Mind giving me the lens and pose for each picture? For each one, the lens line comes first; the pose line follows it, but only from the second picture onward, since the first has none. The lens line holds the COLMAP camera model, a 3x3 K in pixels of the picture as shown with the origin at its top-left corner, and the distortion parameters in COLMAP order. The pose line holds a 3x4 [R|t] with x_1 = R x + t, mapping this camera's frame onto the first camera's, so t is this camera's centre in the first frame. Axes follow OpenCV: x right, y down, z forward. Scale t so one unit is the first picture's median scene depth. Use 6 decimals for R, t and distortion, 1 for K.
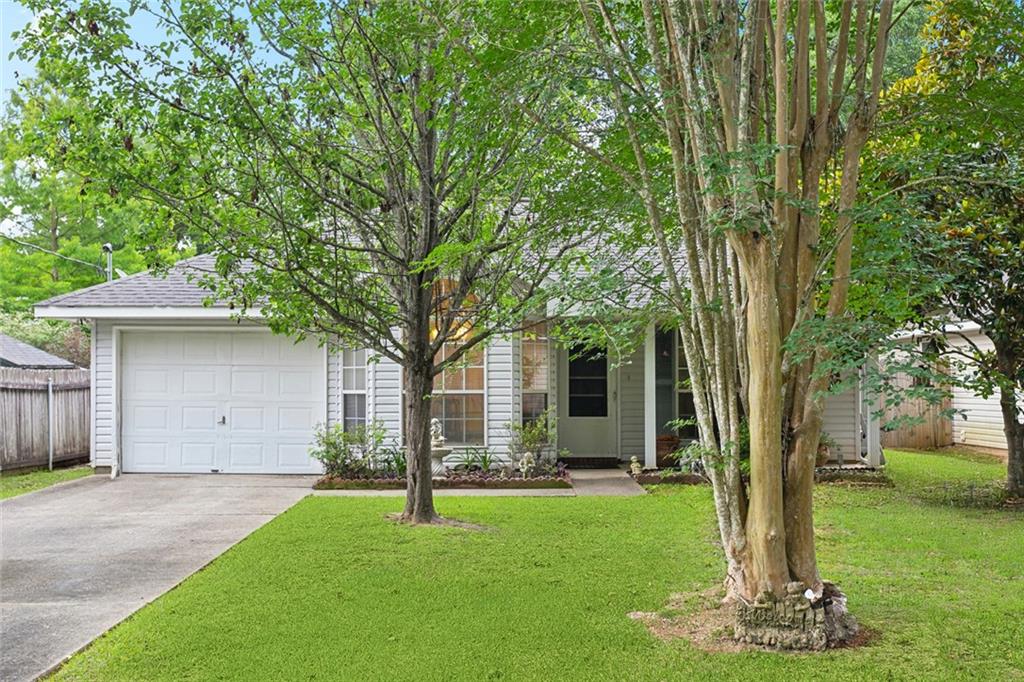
lens RADIAL K [[1115.0, 0, 511.1], [0, 1115.0, 341.9], [0, 0, 1]] dist [-0.021811, 0.000000]
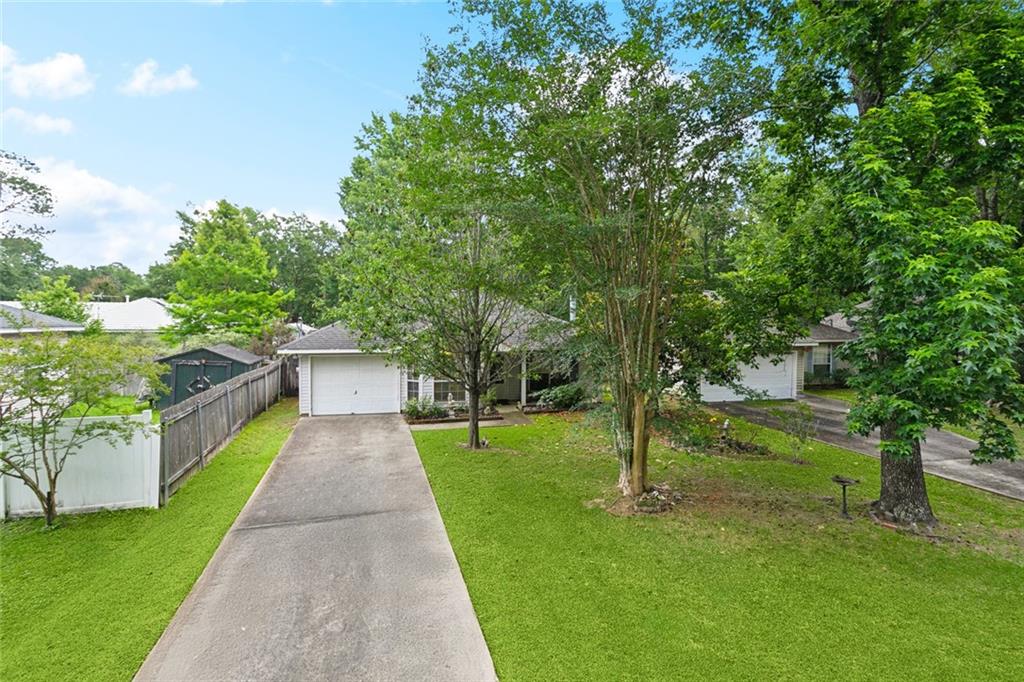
lens RADIAL K [[491.8, 0, 507.4], [0, 491.8, 320.3], [0, 0, 1]] dist [0.005543, 0.001404]
pose [[0.969930, 0.005959, 0.243310, -0.203512], [-0.015335, 0.999210, 0.036659, -0.134755], [-0.242900, -0.039288, 0.969255, -0.127006]]
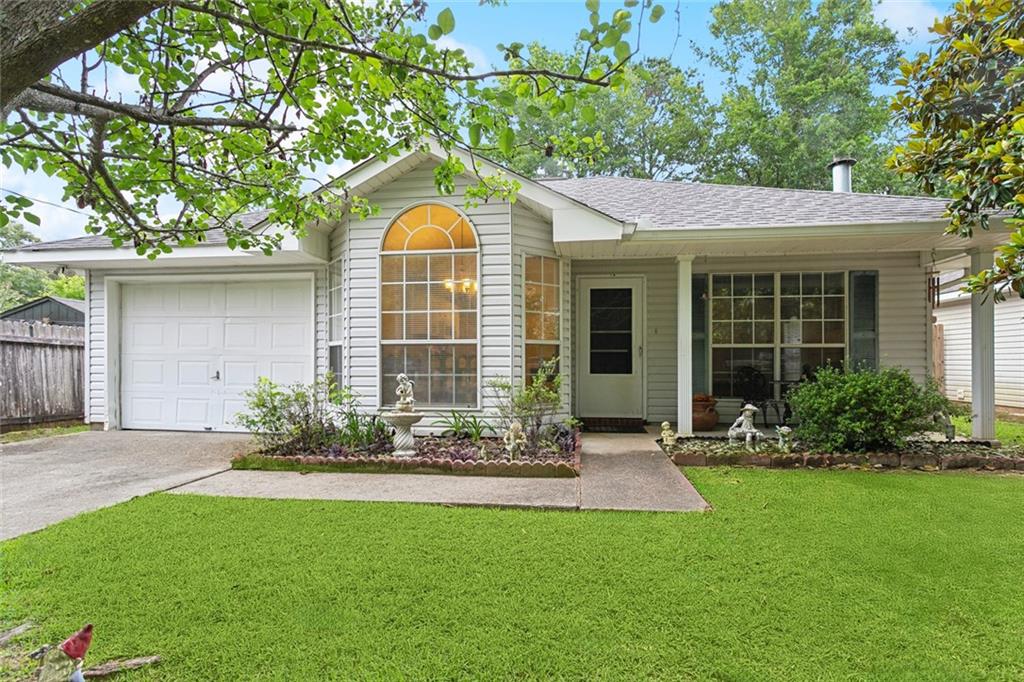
lens RADIAL K [[505.7, 0, 514.5], [0, 505.7, 356.5], [0, 0, 1]] dist [0.004358, 0.000048]
pose [[0.989786, -0.000212, -0.142562, 0.053781], [0.004230, 0.999602, 0.027888, 0.044139], [0.142499, -0.028206, 0.989393, 0.620894]]
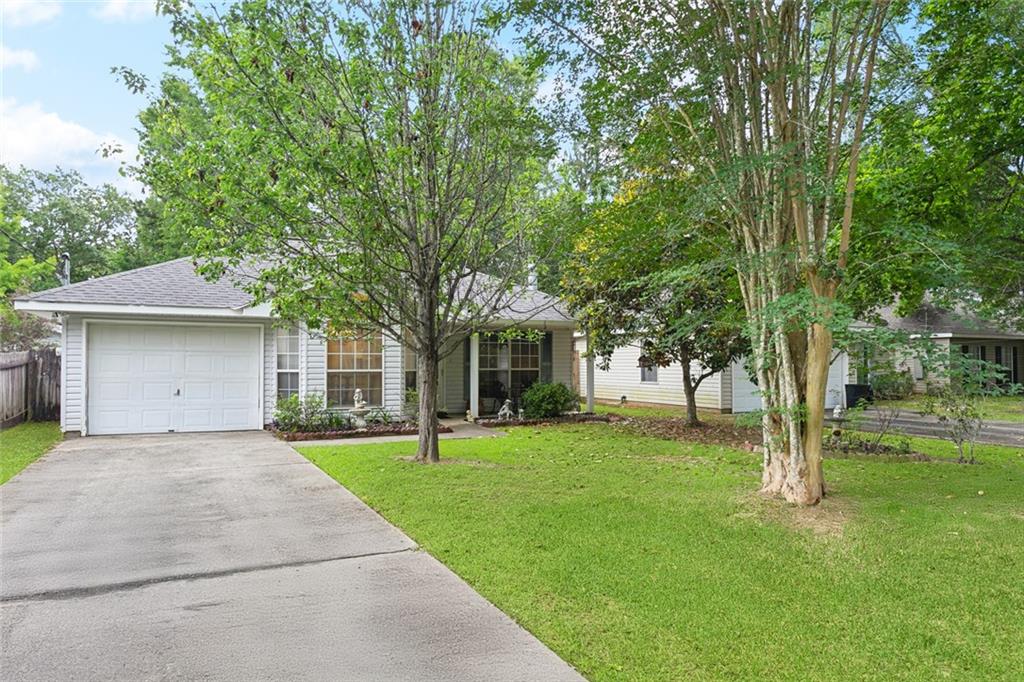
lens RADIAL K [[653.4, 0, 509.9], [0, 653.4, 341.1], [0, 0, 1]] dist [0.002103, -0.000543]
pose [[0.903331, 0.017019, 0.428607, -0.240119], [-0.018489, 0.999829, -0.000734, 0.002538], [-0.428546, -0.007262, 0.903491, 0.126967]]
